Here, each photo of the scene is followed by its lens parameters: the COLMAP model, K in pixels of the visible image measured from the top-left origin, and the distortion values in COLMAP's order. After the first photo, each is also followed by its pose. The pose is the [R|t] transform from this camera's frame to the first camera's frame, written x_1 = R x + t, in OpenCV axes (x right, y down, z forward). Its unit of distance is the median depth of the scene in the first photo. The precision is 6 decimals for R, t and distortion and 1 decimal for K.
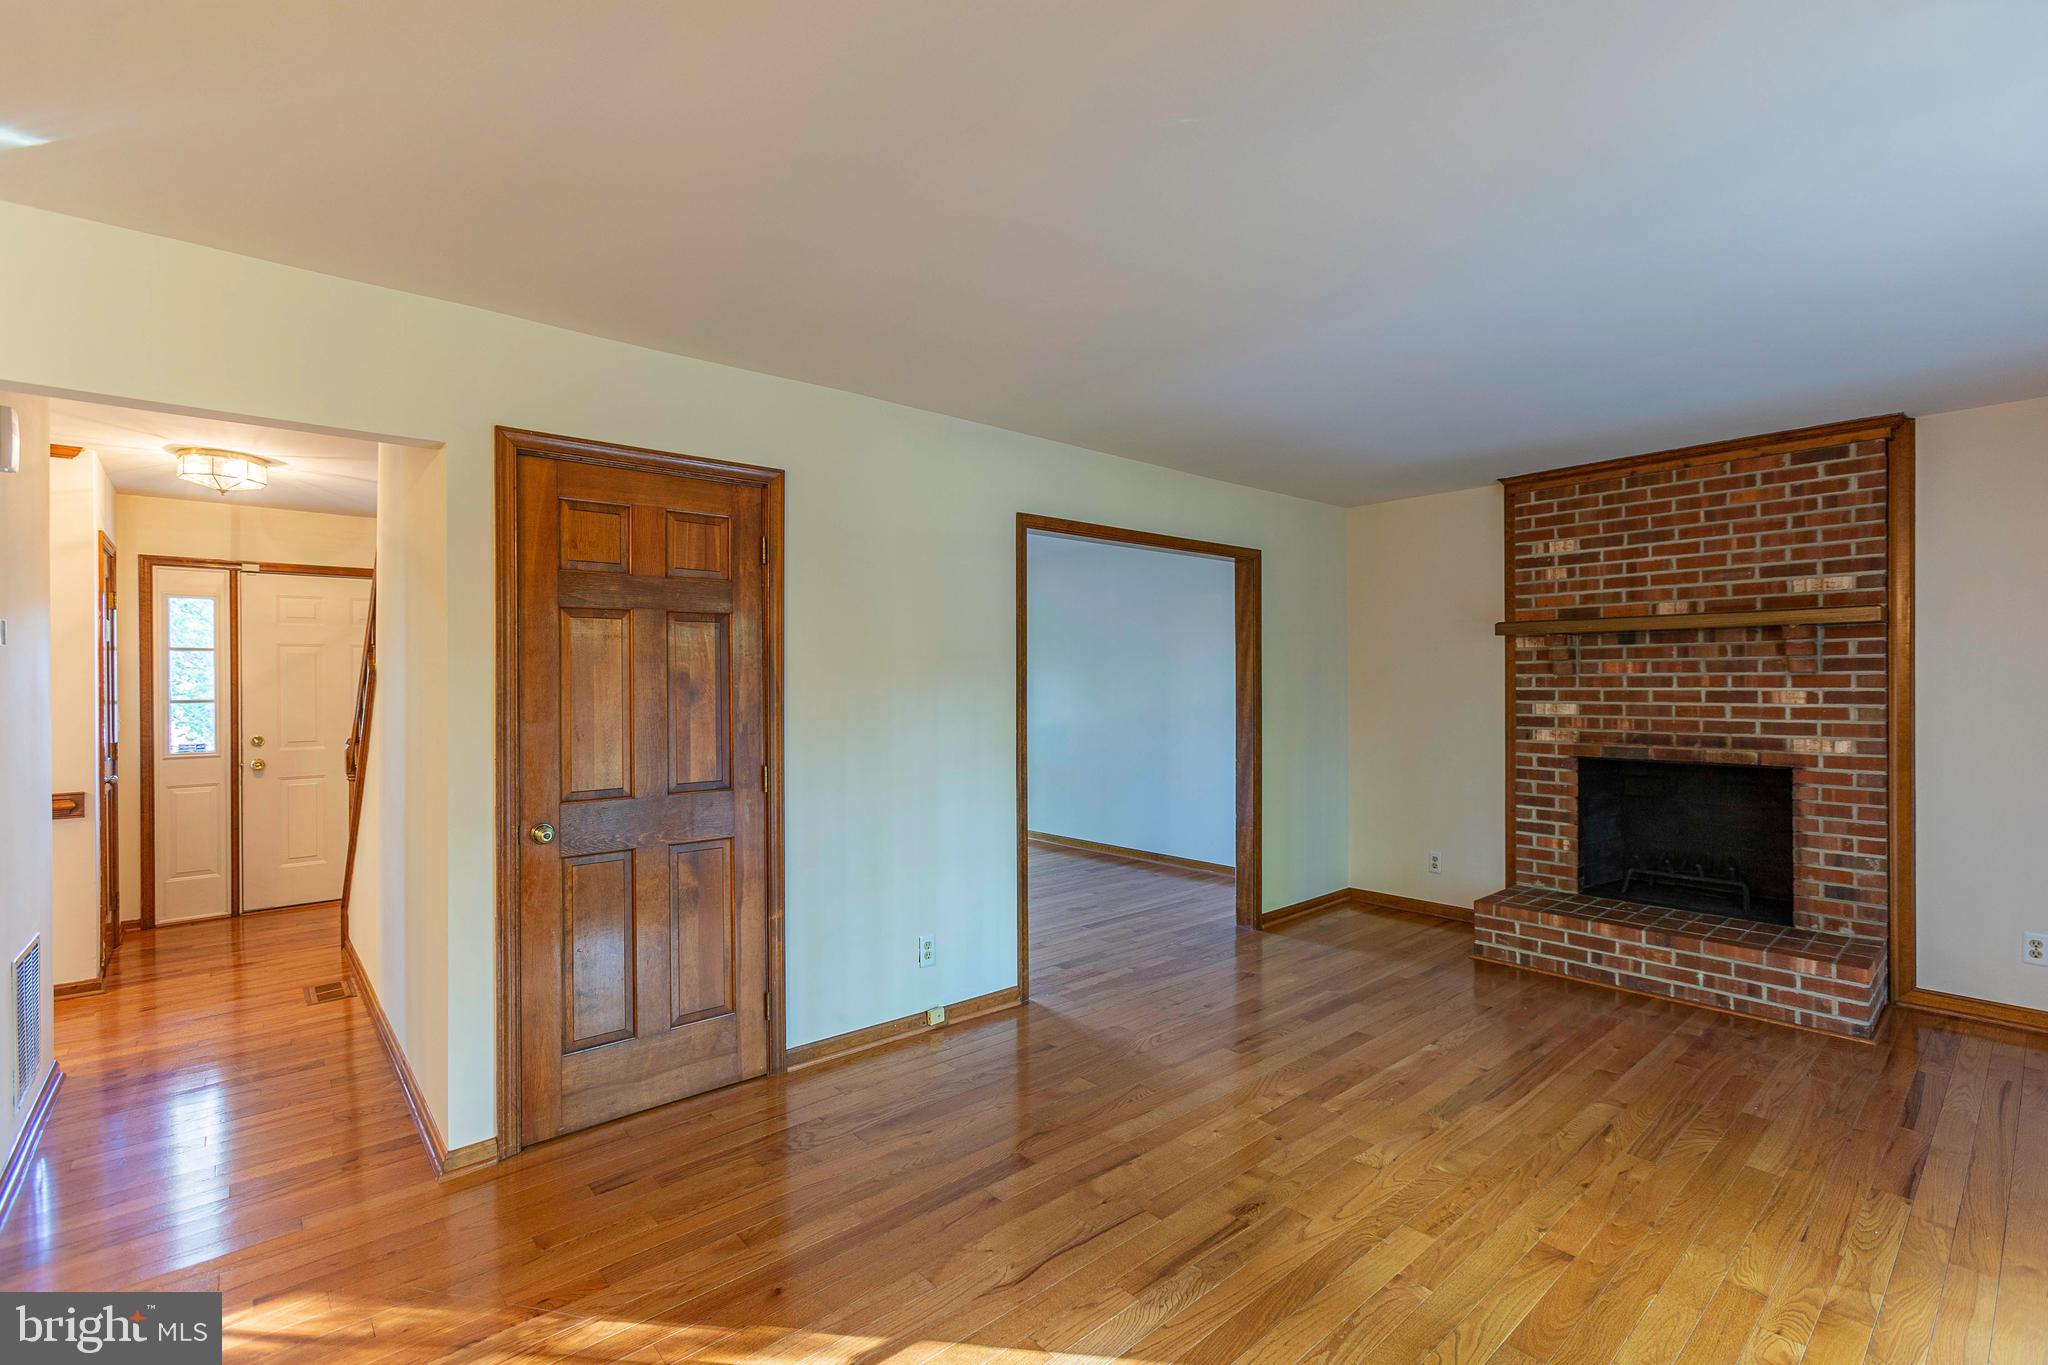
lens RADIAL K [[916.1, 0, 1023.1], [0, 916.1, 678.3], [0, 0, 1]] dist [0.000969, 0.000851]
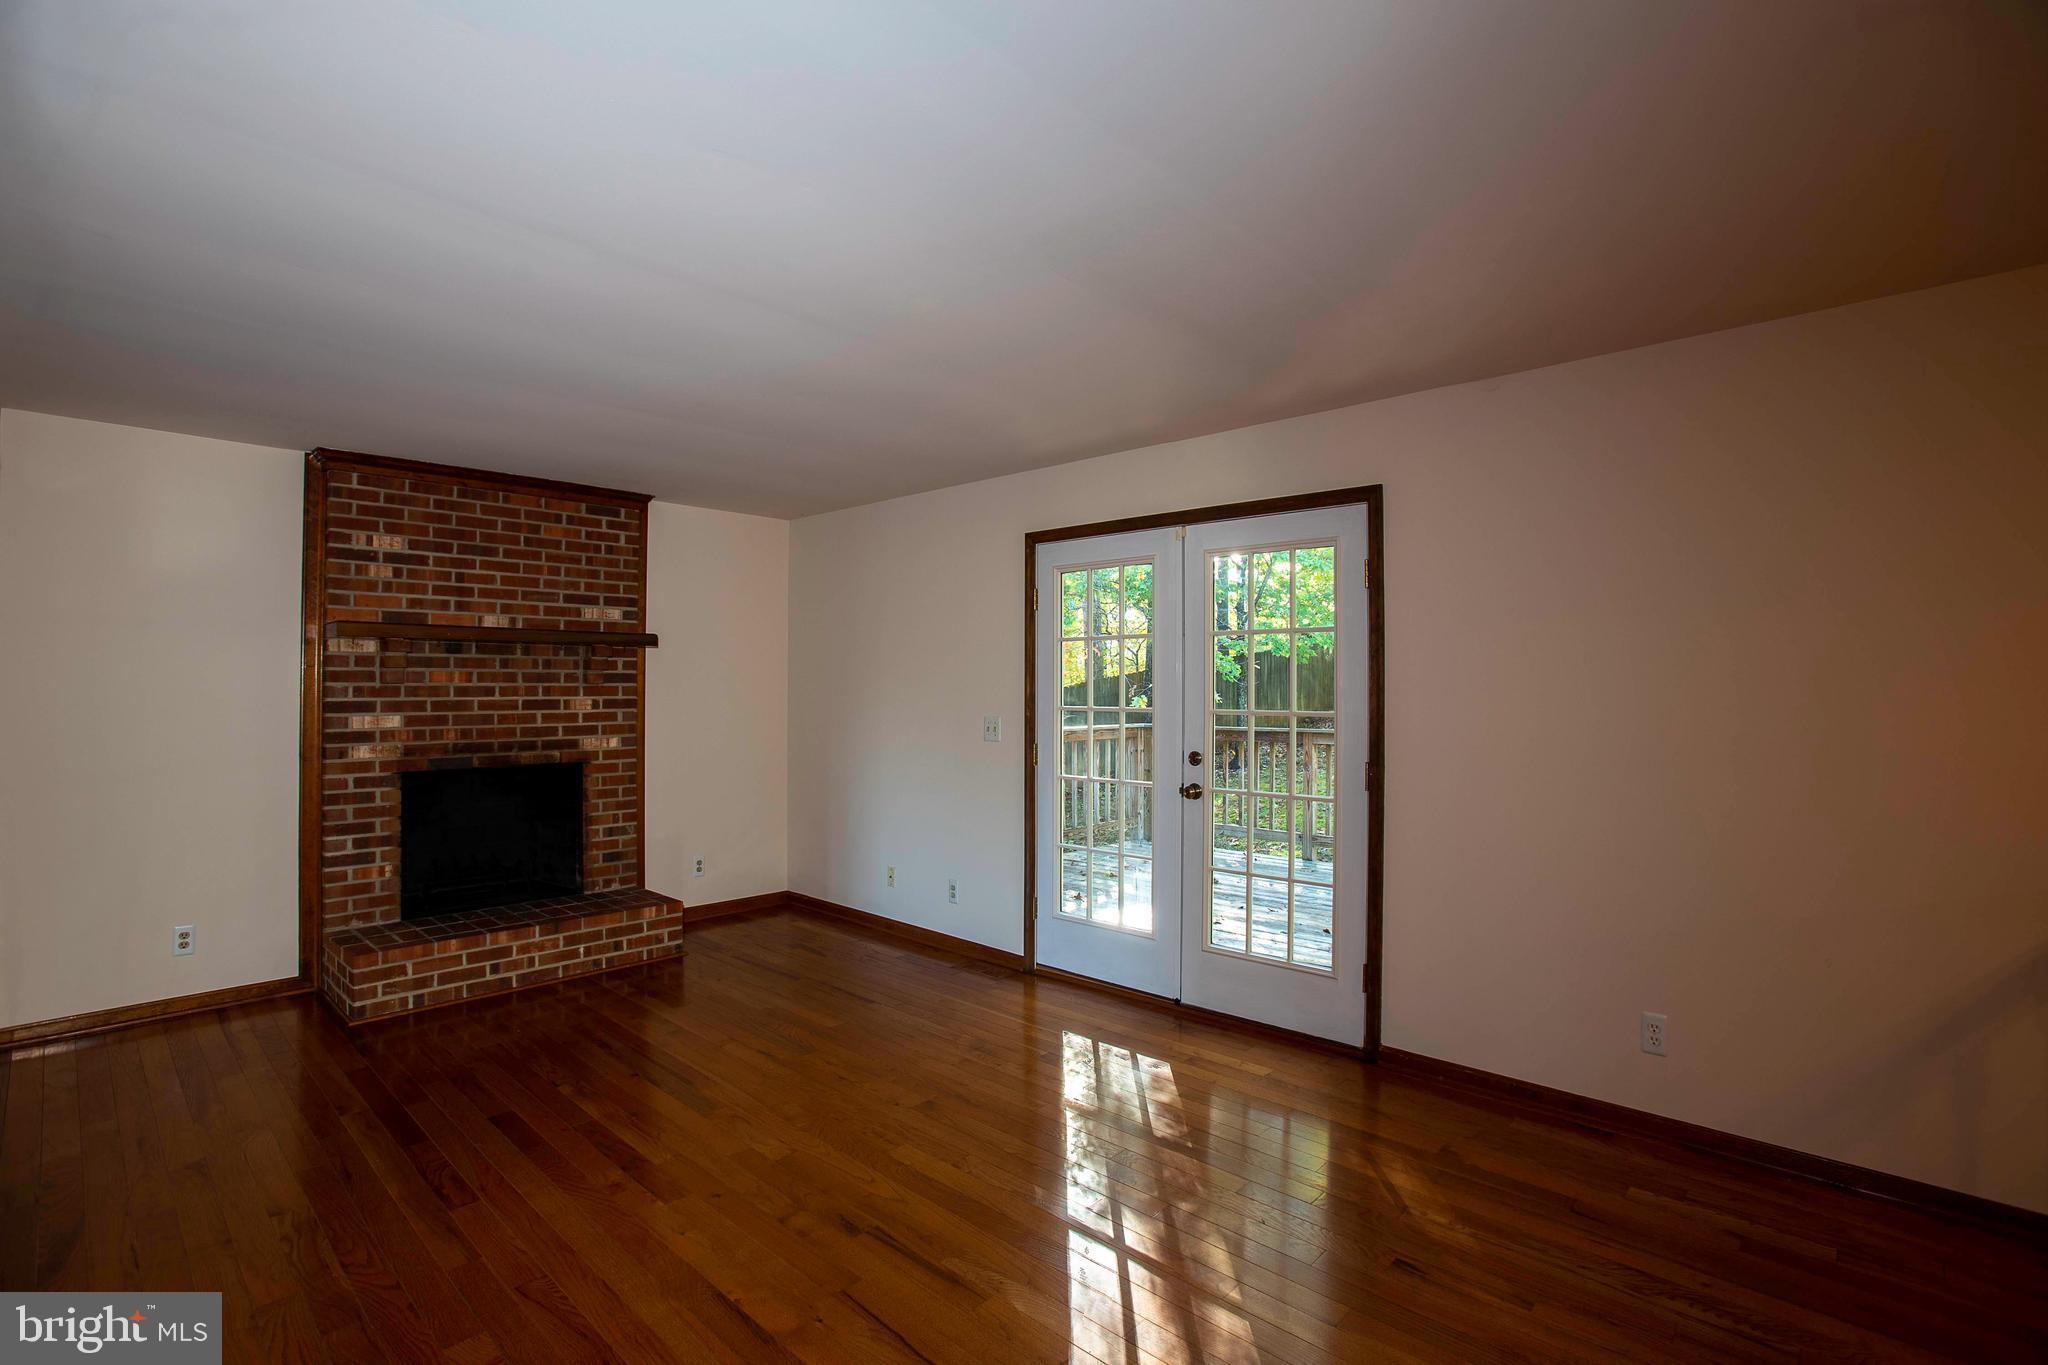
lens RADIAL K [[945.2, 0, 1053.0], [0, 945.2, 671.8], [0, 0, 1]] dist [-0.079186, 0.033301]
pose [[-0.125332, 0.021435, 0.991883, -0.422199], [-0.002071, 0.999759, -0.021867, 0.003004], [-0.992113, -0.004795, -0.125257, 0.495860]]
